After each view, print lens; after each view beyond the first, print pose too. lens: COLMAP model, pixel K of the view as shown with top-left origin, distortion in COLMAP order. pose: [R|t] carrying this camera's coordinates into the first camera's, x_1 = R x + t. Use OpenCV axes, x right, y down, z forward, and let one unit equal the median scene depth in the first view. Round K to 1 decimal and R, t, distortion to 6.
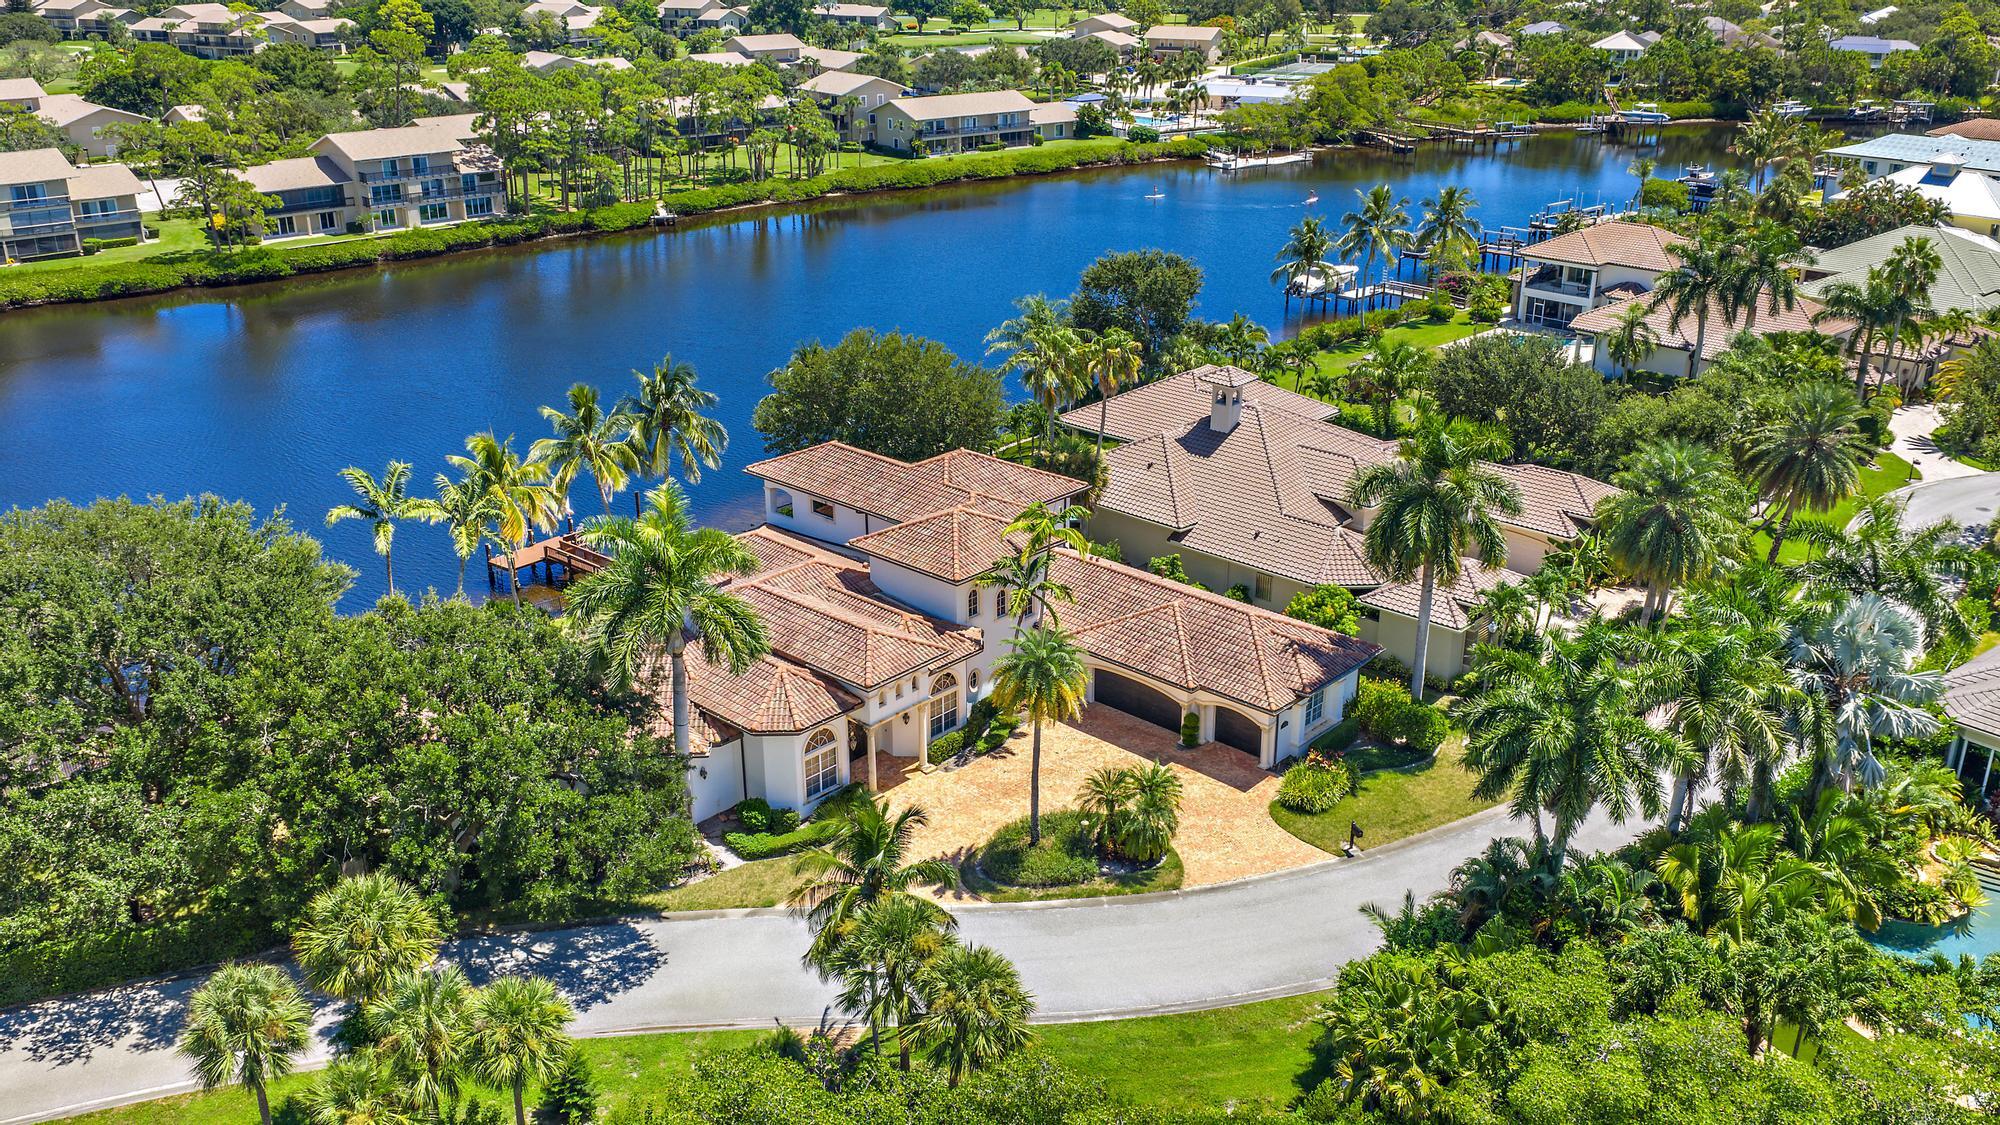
lens RADIAL K [[1683.2, 0, 996.5], [0, 1683.2, 558.4], [0, 0, 1]] dist [0.019172, 0.001114]
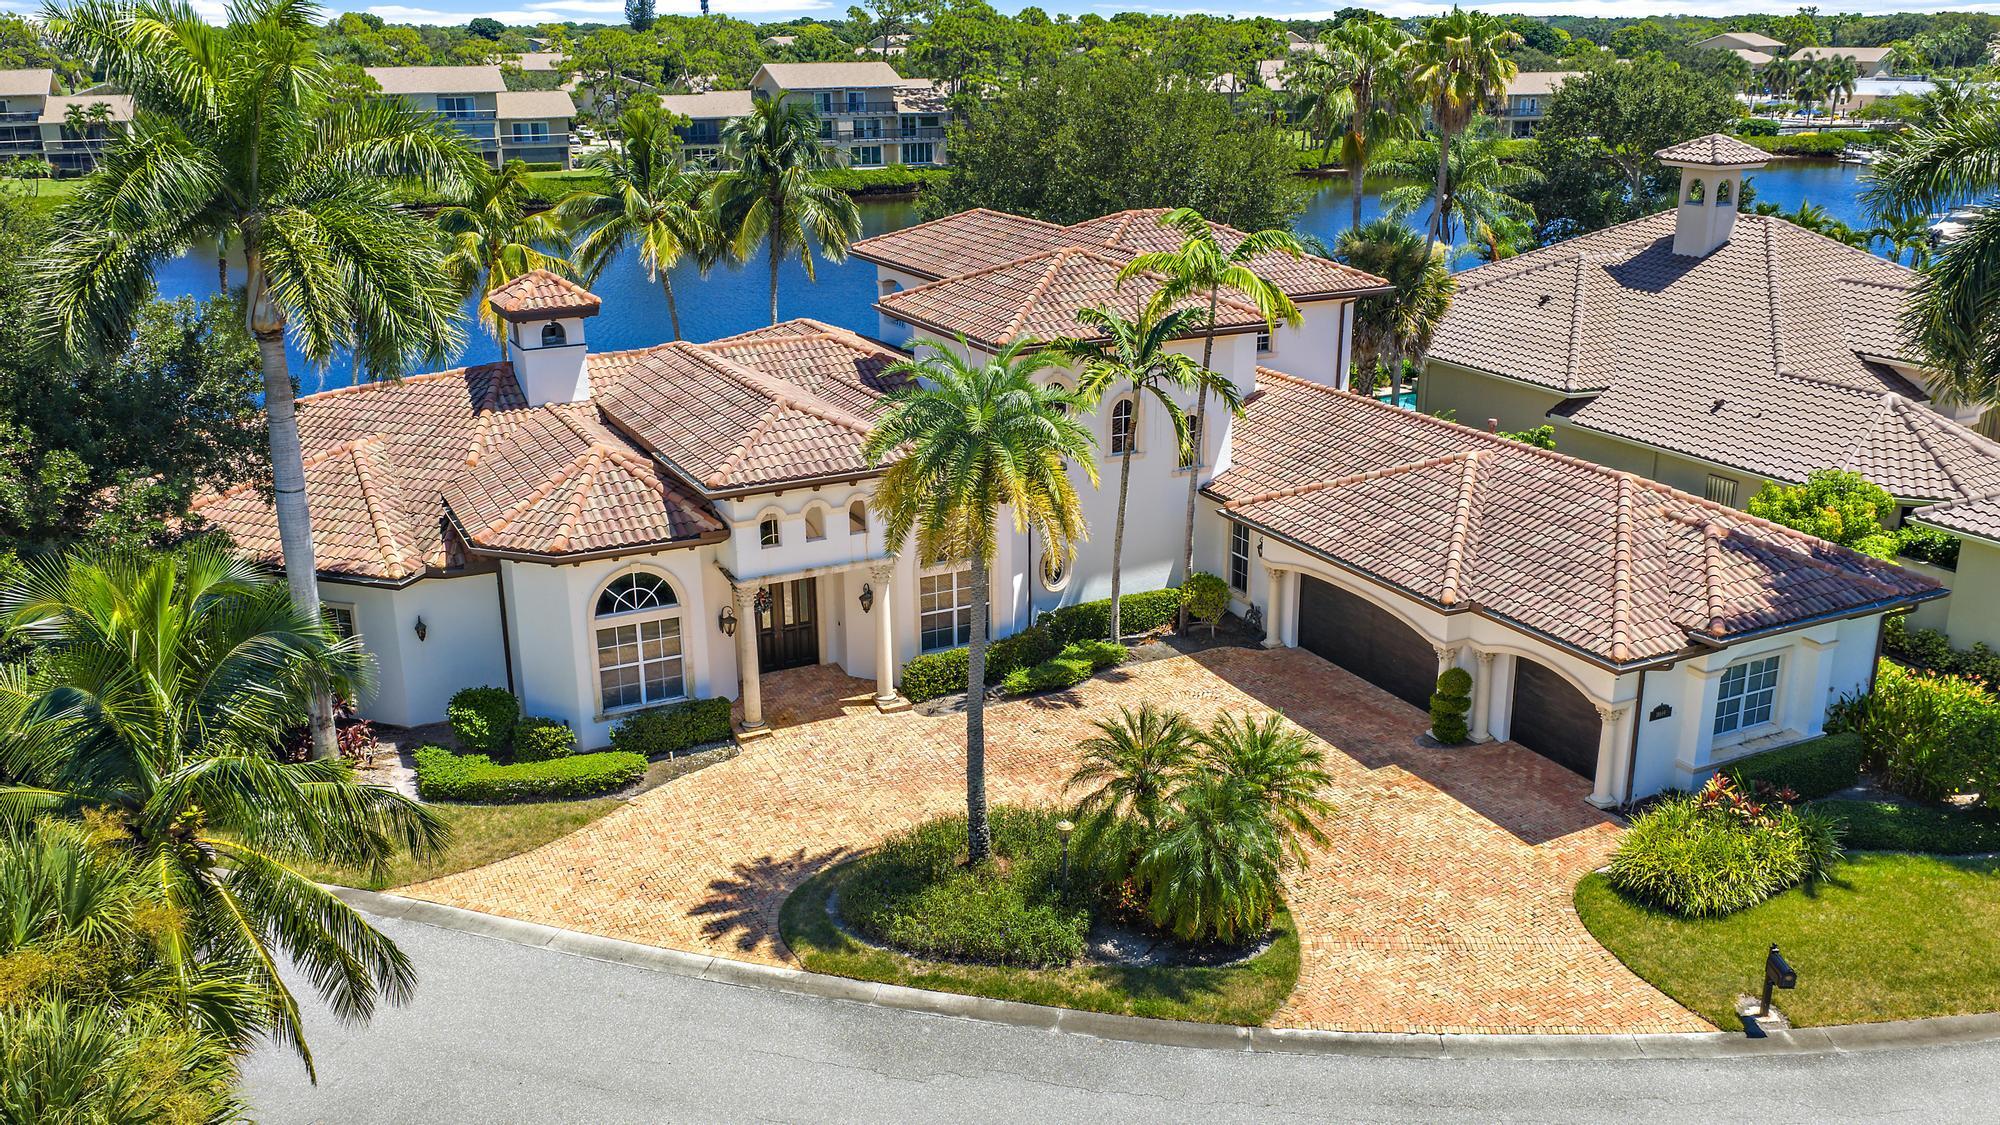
lens RADIAL K [[1683.2, 0, 1006.1], [0, 1683.2, 569.1], [0, 0, 1]] dist [0.019172, 0.001114]
pose [[0.936589, 0.105074, -0.334305, 0.156141], [-0.124864, 0.991438, -0.038204, 0.100895], [0.327429, 0.077524, 0.941690, 0.539027]]
